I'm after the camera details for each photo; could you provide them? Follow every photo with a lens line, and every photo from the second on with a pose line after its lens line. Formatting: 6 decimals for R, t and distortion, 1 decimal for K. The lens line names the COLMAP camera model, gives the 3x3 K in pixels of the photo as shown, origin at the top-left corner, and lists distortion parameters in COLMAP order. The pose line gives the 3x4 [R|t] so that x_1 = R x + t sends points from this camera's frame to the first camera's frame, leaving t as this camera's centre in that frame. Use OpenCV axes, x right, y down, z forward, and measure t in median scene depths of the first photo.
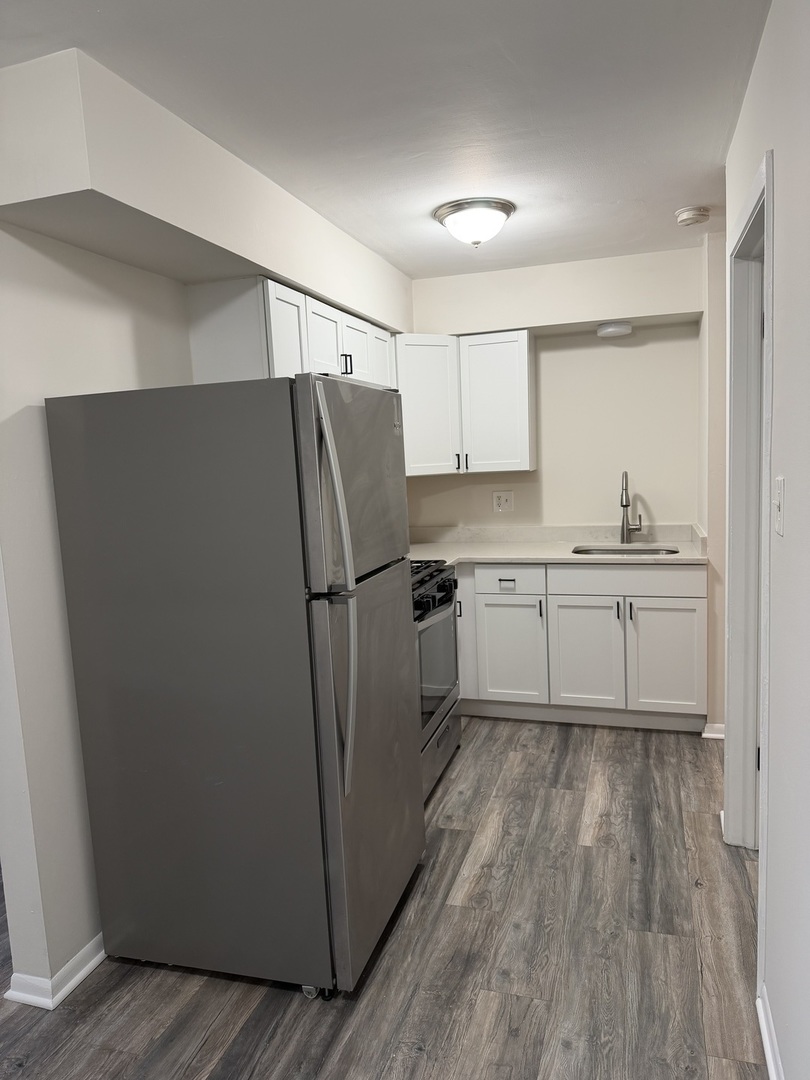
lens RADIAL K [[764.5, 0, 405.0], [0, 764.5, 540.0], [0, 0, 1]] dist [0.171903, -0.001244]
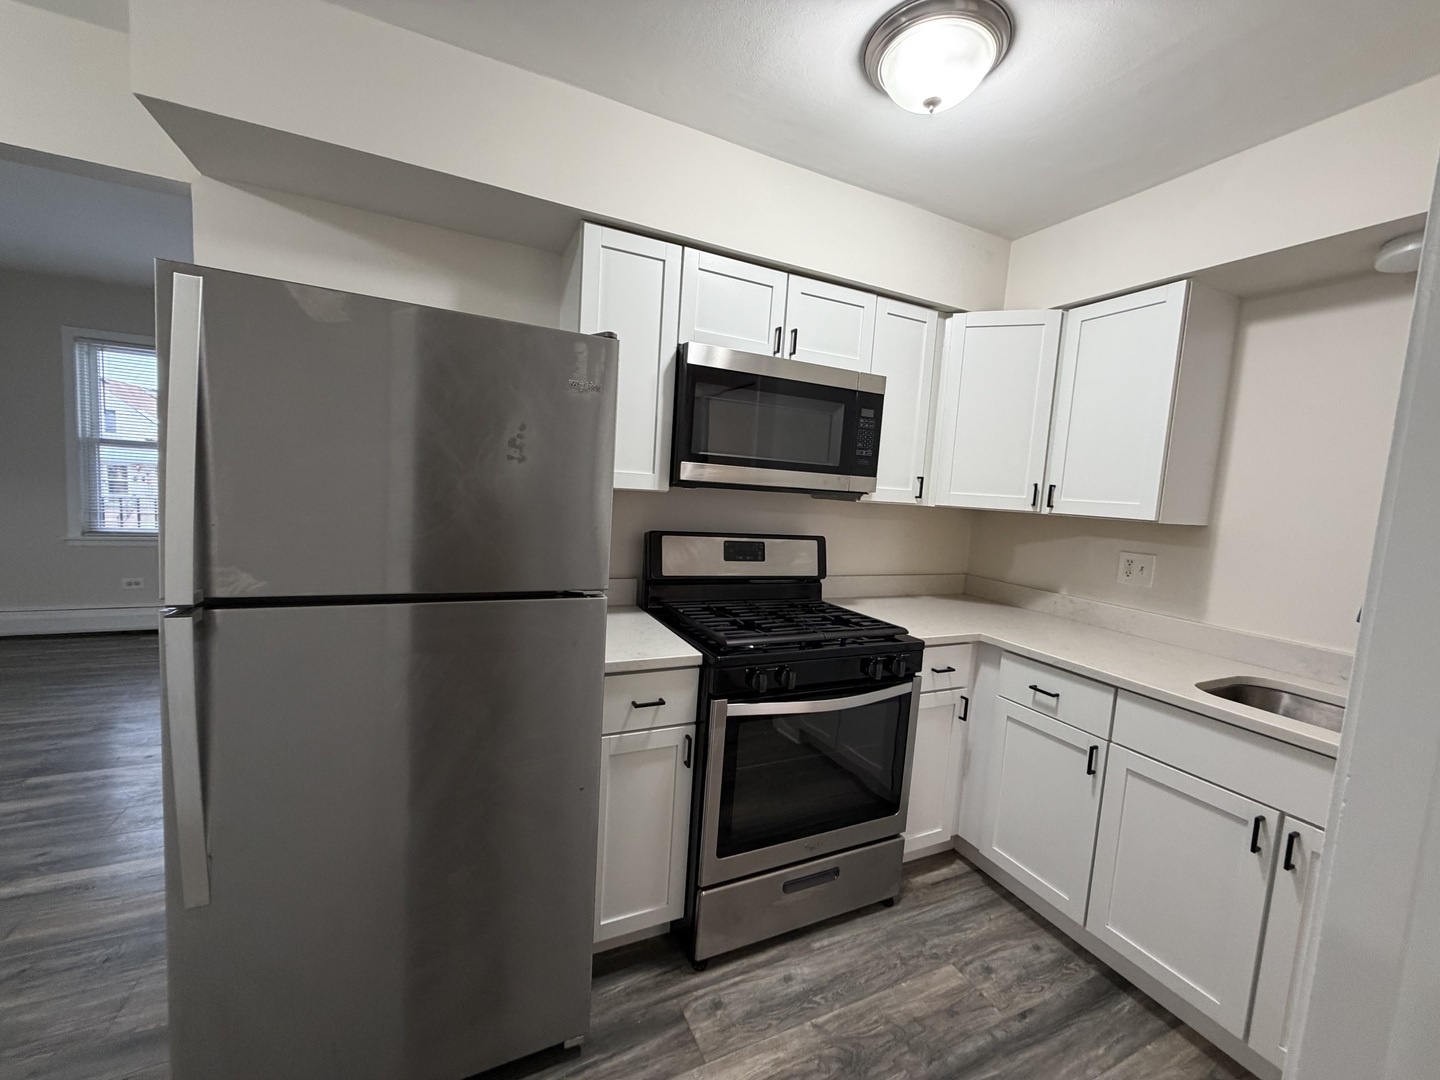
lens RADIAL K [[574.3, 0, 720.0], [0, 574.3, 540.0], [0, 0, 1]] dist [0.008476, -0.000111]
pose [[0.670934, 0.154136, -0.725320, 0.276034], [-0.174830, 0.983463, 0.047272, -0.042601], [0.720612, 0.095091, 0.686787, 0.497519]]
